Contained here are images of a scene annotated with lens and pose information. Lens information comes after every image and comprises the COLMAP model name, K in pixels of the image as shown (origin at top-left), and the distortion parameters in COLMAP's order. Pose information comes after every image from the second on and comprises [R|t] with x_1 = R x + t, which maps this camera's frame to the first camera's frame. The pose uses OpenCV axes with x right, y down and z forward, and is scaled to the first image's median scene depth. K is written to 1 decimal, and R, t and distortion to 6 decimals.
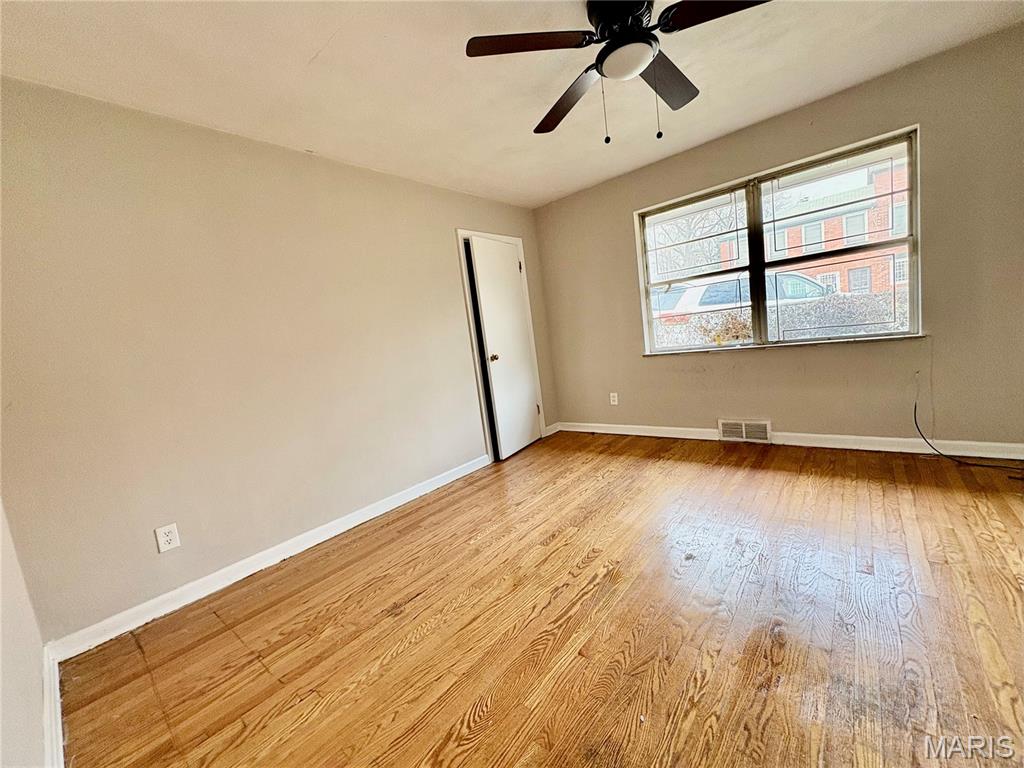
lens RADIAL K [[408.2, 0, 512.0], [0, 408.2, 384.0], [0, 0, 1]] dist [-0.002008, -0.000160]
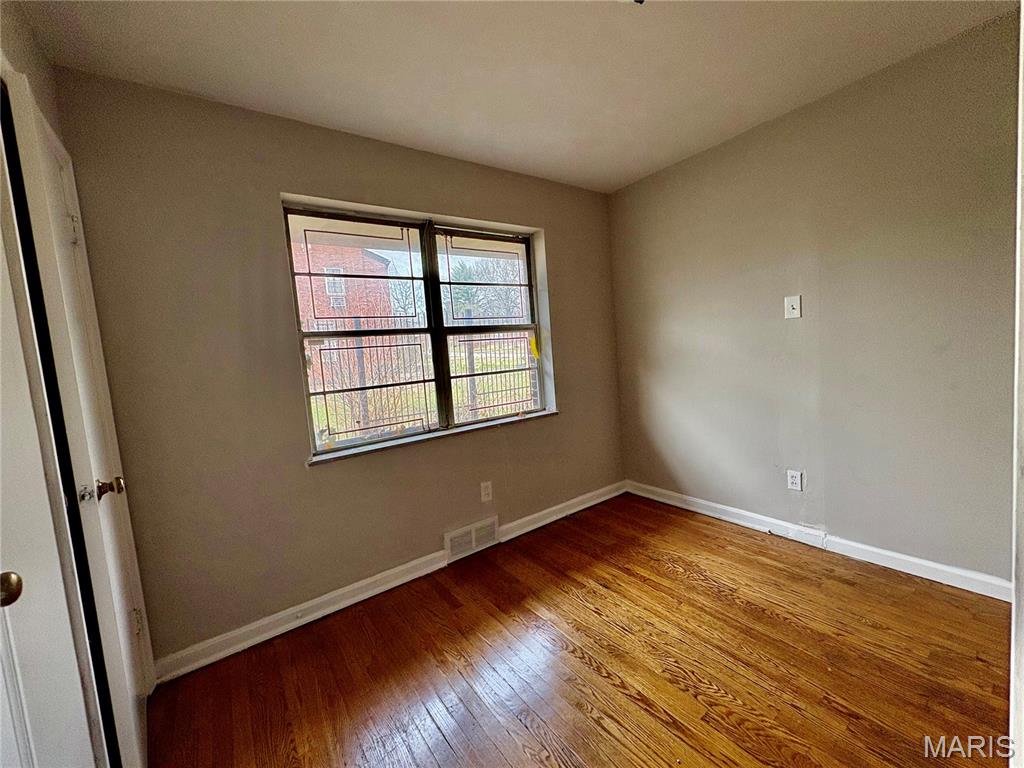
lens RADIAL K [[408.2, 0, 512.0], [0, 408.2, 384.0], [0, 0, 1]] dist [-0.002008, -0.000160]
pose [[0.272178, 0.030119, 0.961775, -0.149531], [0.179338, 0.980410, -0.081454, -0.092156], [-0.945387, 0.194653, 0.261444, 0.687266]]
